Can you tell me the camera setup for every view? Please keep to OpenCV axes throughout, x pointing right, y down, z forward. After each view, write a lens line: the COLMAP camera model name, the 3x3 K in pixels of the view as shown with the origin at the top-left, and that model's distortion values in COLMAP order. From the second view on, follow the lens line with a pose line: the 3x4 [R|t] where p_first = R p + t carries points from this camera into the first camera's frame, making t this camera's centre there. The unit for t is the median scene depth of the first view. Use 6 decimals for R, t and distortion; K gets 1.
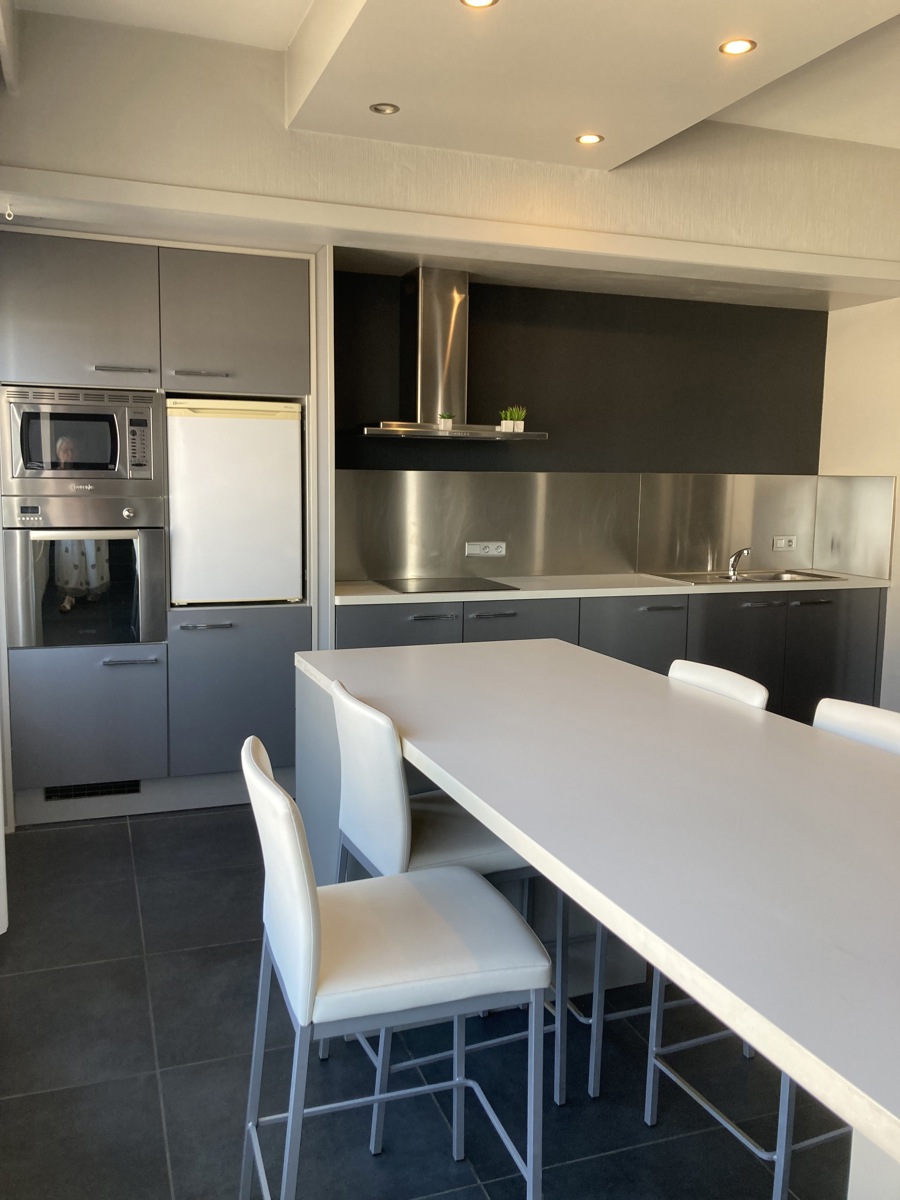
lens RADIAL K [[982.2, 0, 450.0], [0, 982.2, 600.0], [0, 0, 1]] dist [0.095813, -0.139215]
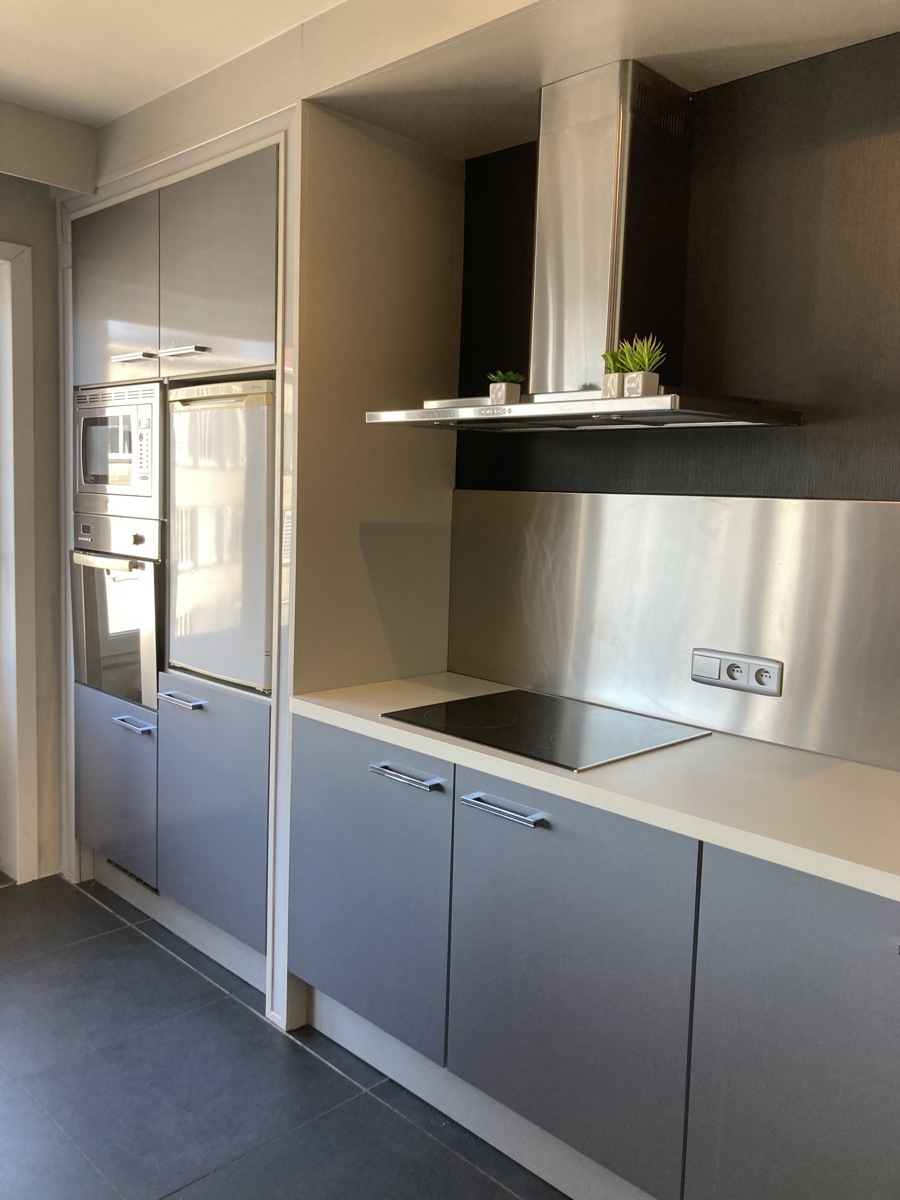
lens RADIAL K [[1009.7, 0, 450.0], [0, 1009.7, 600.0], [0, 0, 1]] dist [-0.002554, -0.003114]
pose [[0.407192, 0.098404, -0.908026, 0.430753], [-0.142360, 0.988866, 0.043325, -0.092995], [0.902180, 0.111625, 0.416667, 0.758540]]
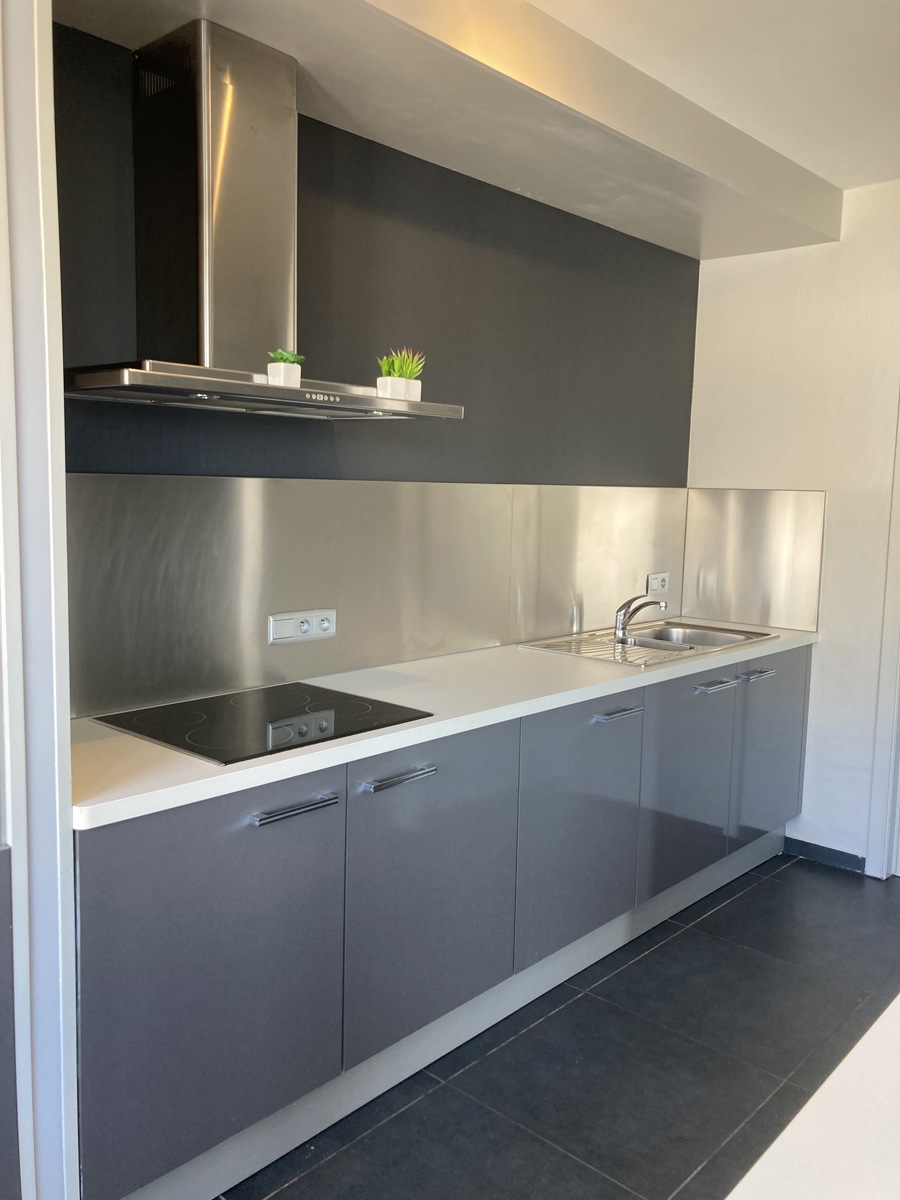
lens RADIAL K [[982.2, 0, 450.0], [0, 982.2, 600.0], [0, 0, 1]] dist [0.095813, -0.139215]
pose [[0.889192, -0.046880, 0.455126, -0.146250], [0.047576, 0.998818, 0.009932, -0.073963], [-0.455054, 0.012821, 0.890371, 0.546885]]
